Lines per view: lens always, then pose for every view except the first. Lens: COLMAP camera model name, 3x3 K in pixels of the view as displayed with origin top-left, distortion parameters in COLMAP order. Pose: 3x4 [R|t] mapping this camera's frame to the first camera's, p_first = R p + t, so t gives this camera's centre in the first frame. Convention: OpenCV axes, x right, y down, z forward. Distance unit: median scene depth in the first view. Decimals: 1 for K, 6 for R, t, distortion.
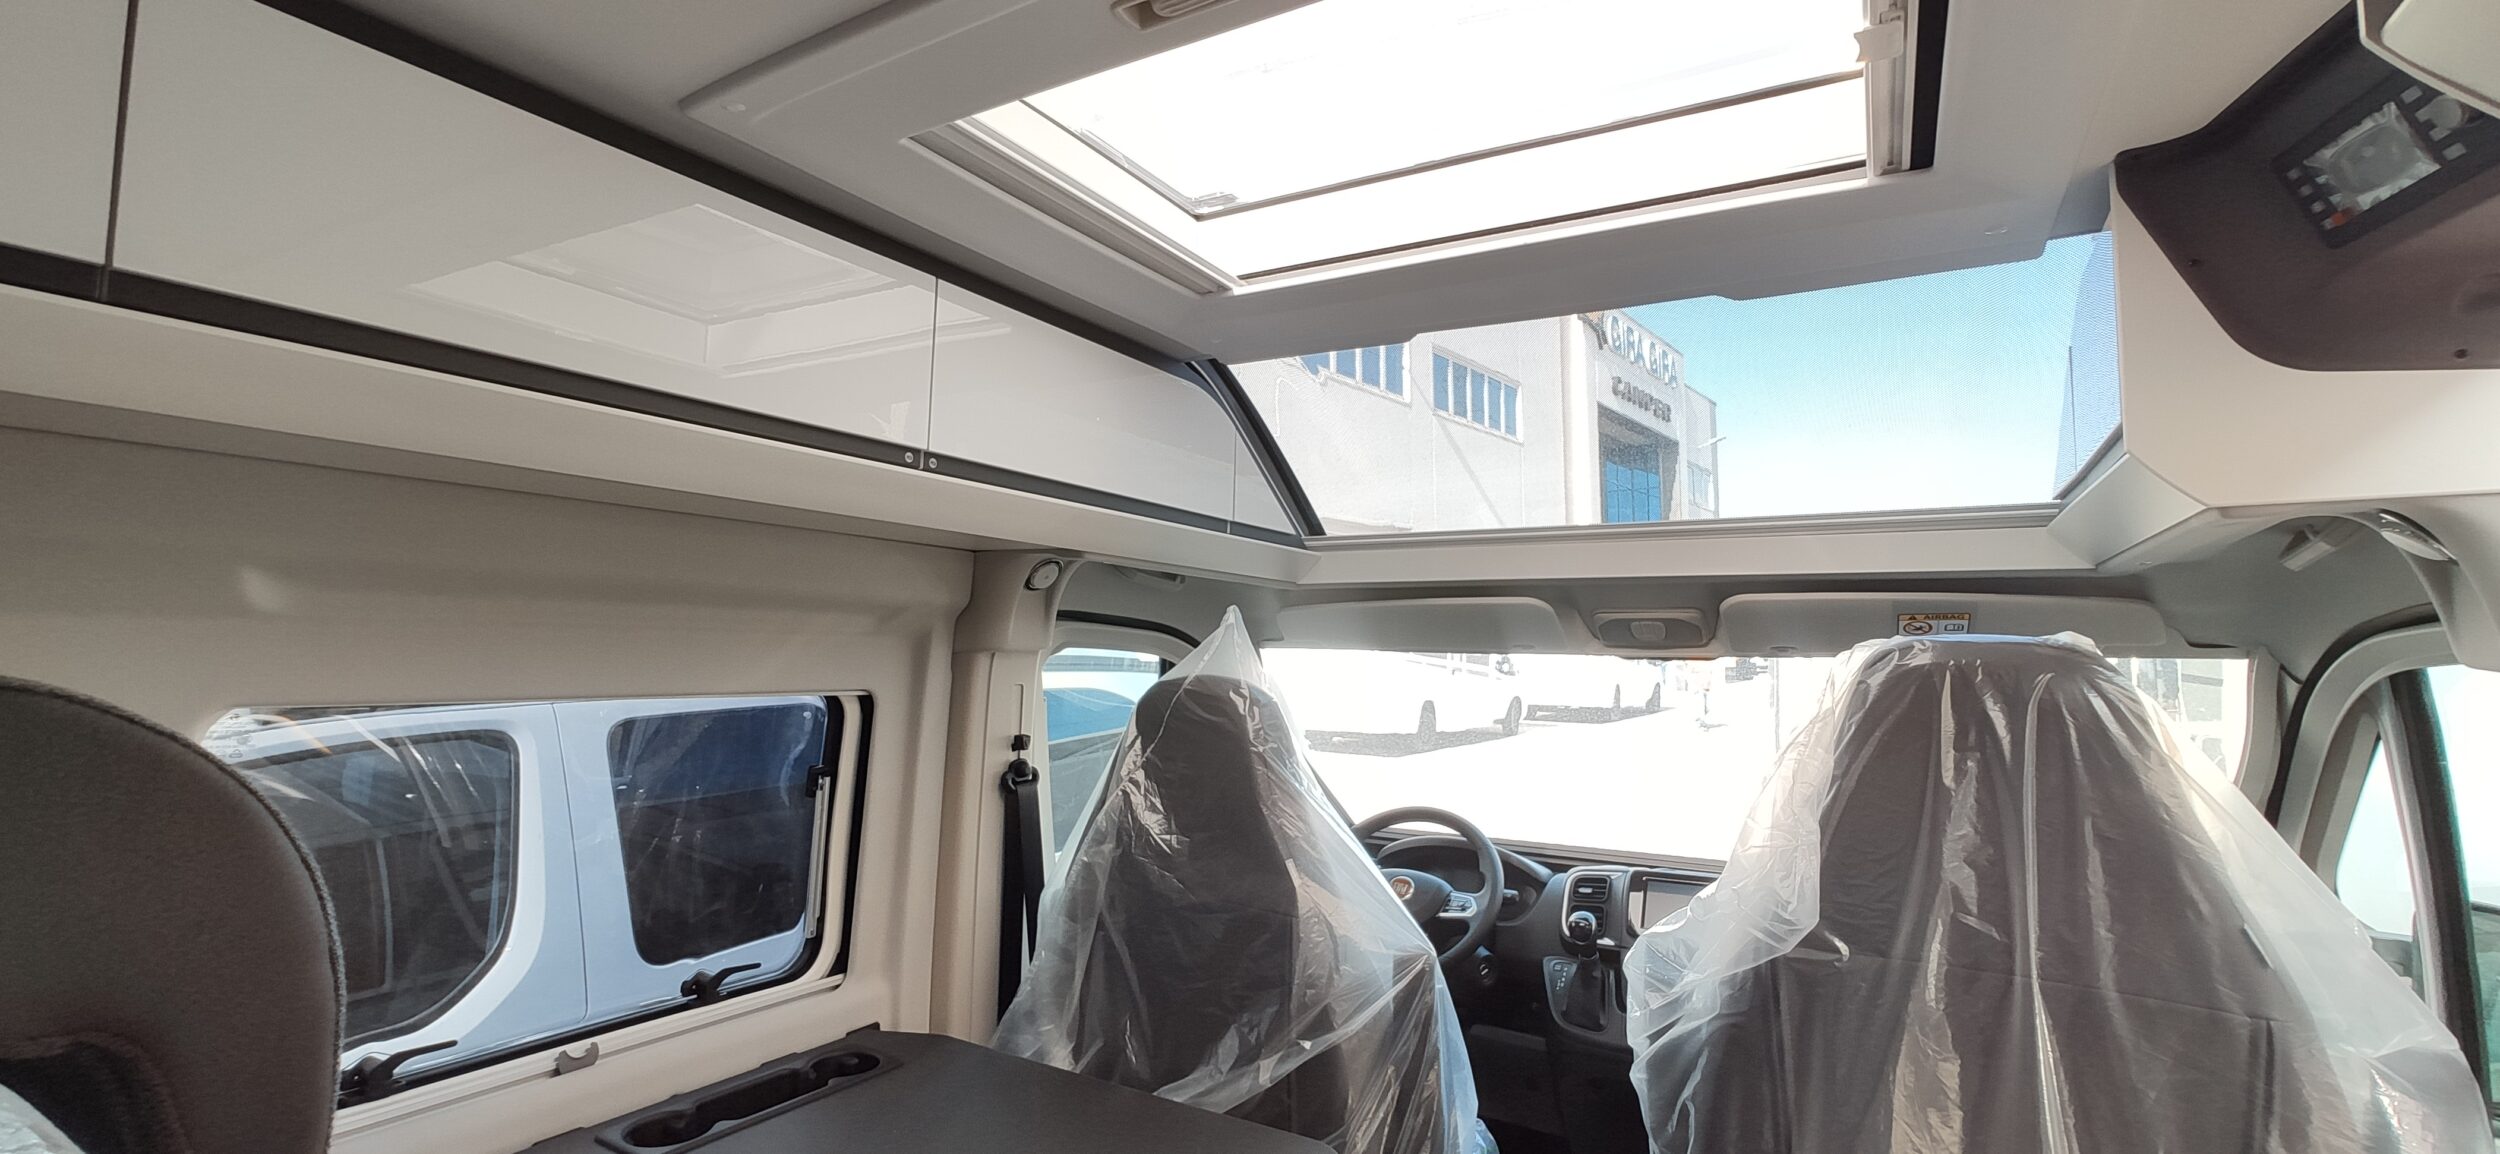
lens RADIAL K [[1087.7, 0, 1209.8], [0, 1087.7, 571.4], [0, 0, 1]] dist [-0.020865, 0.000703]
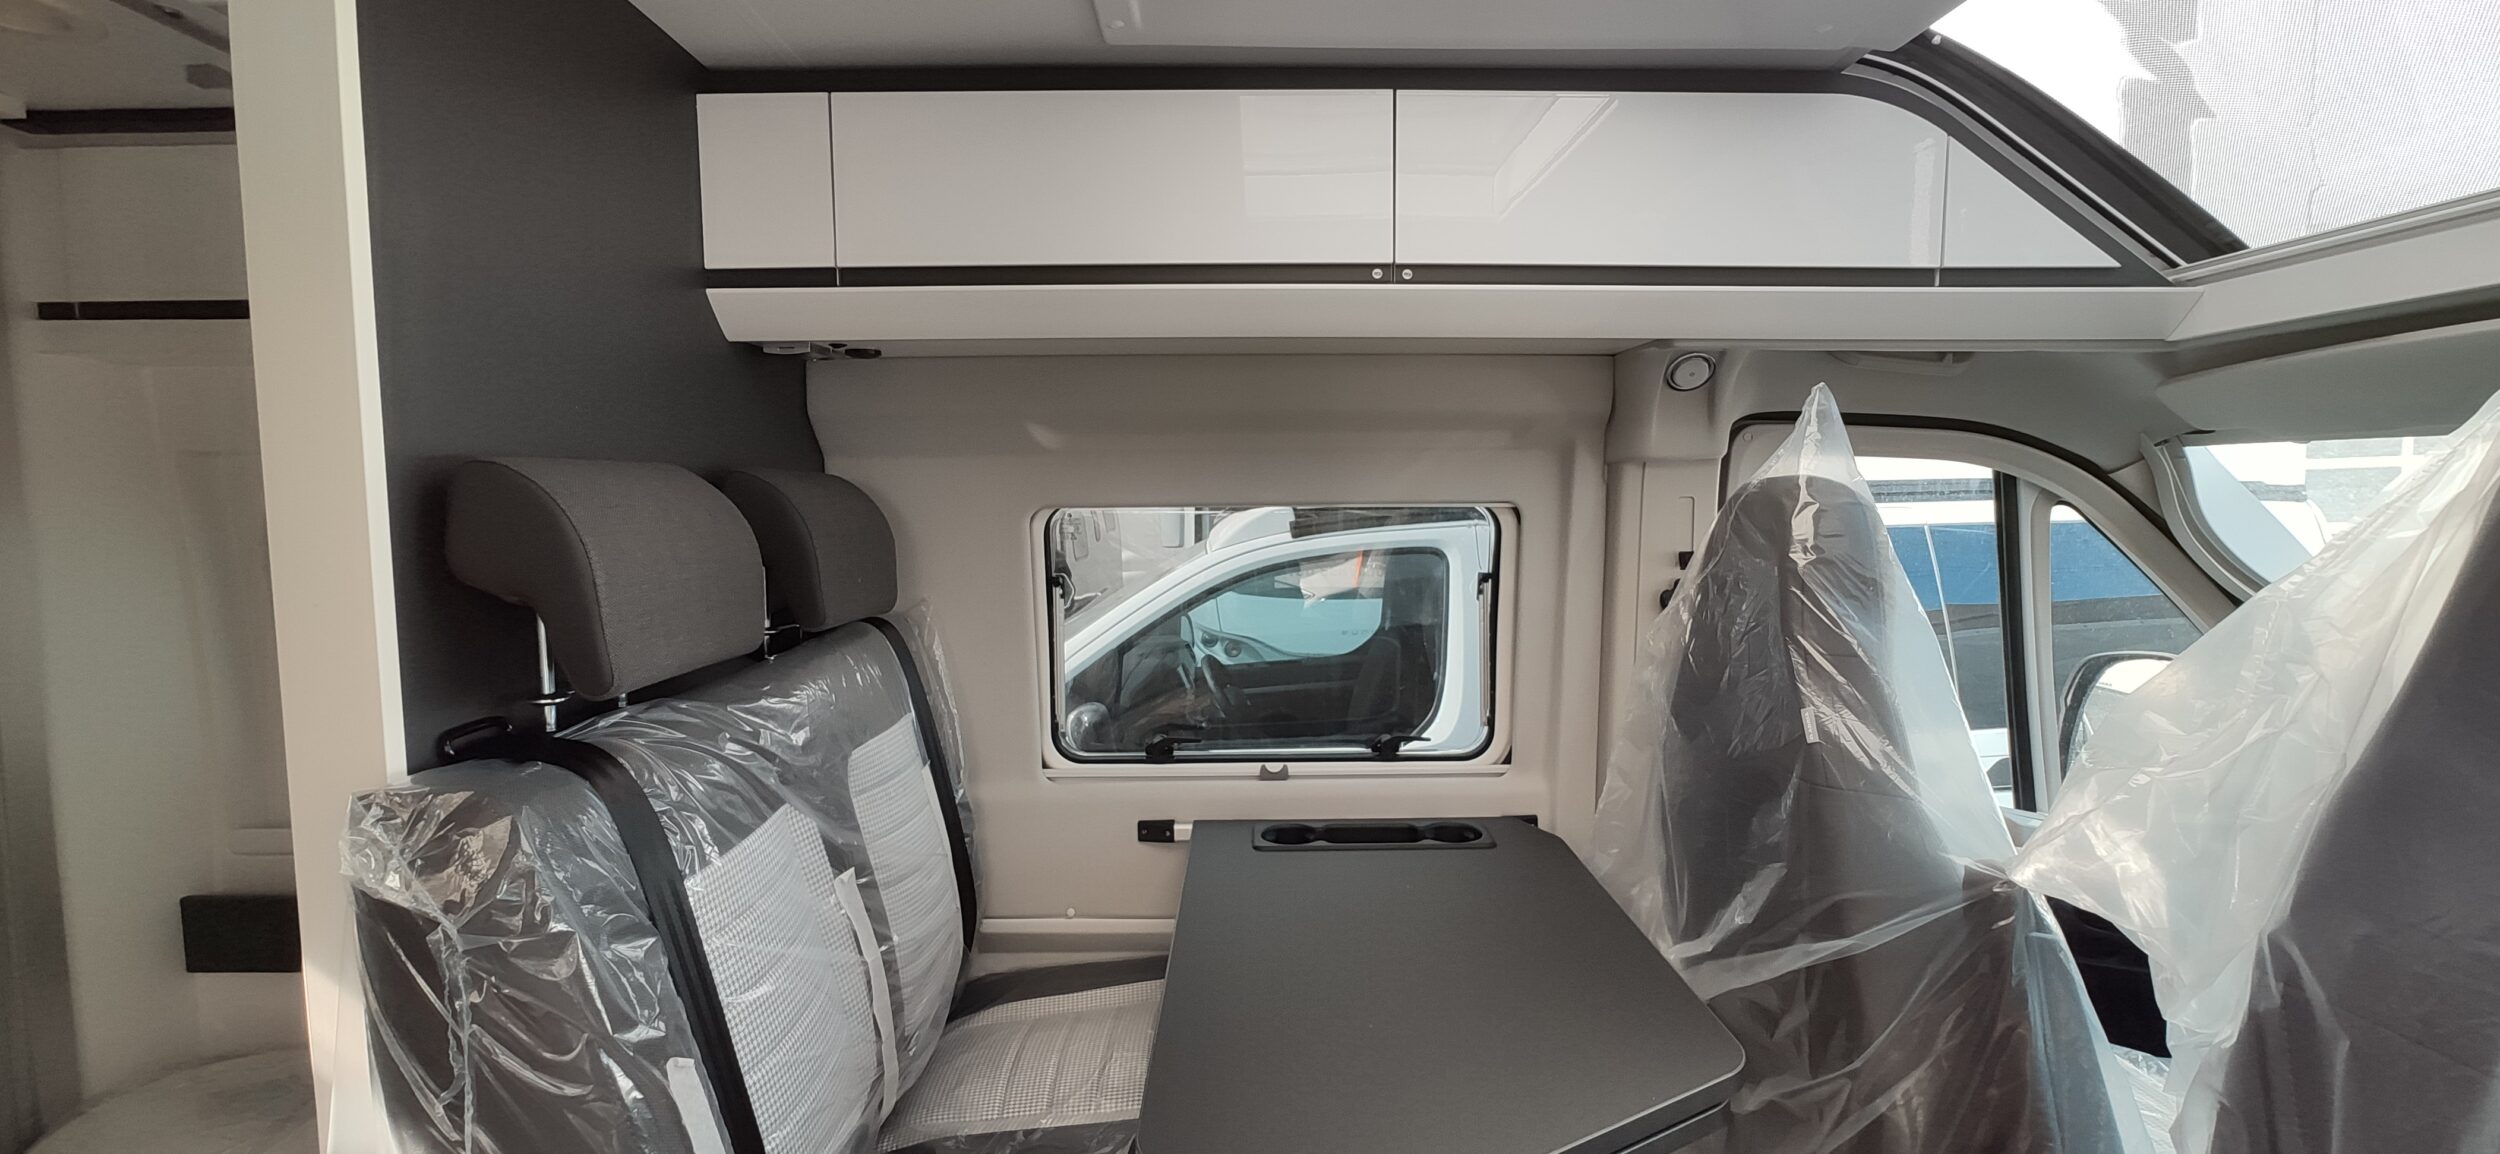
lens RADIAL K [[1075.0, 0, 1198.3], [0, 1075.0, 582.3], [0, 0, 1]] dist [-0.089880, 0.062232]
pose [[0.497284, 0.055023, -0.865841, 0.414121], [0.077951, 0.991117, 0.107754, 0.050852], [0.864079, -0.121078, 0.488578, 0.229040]]
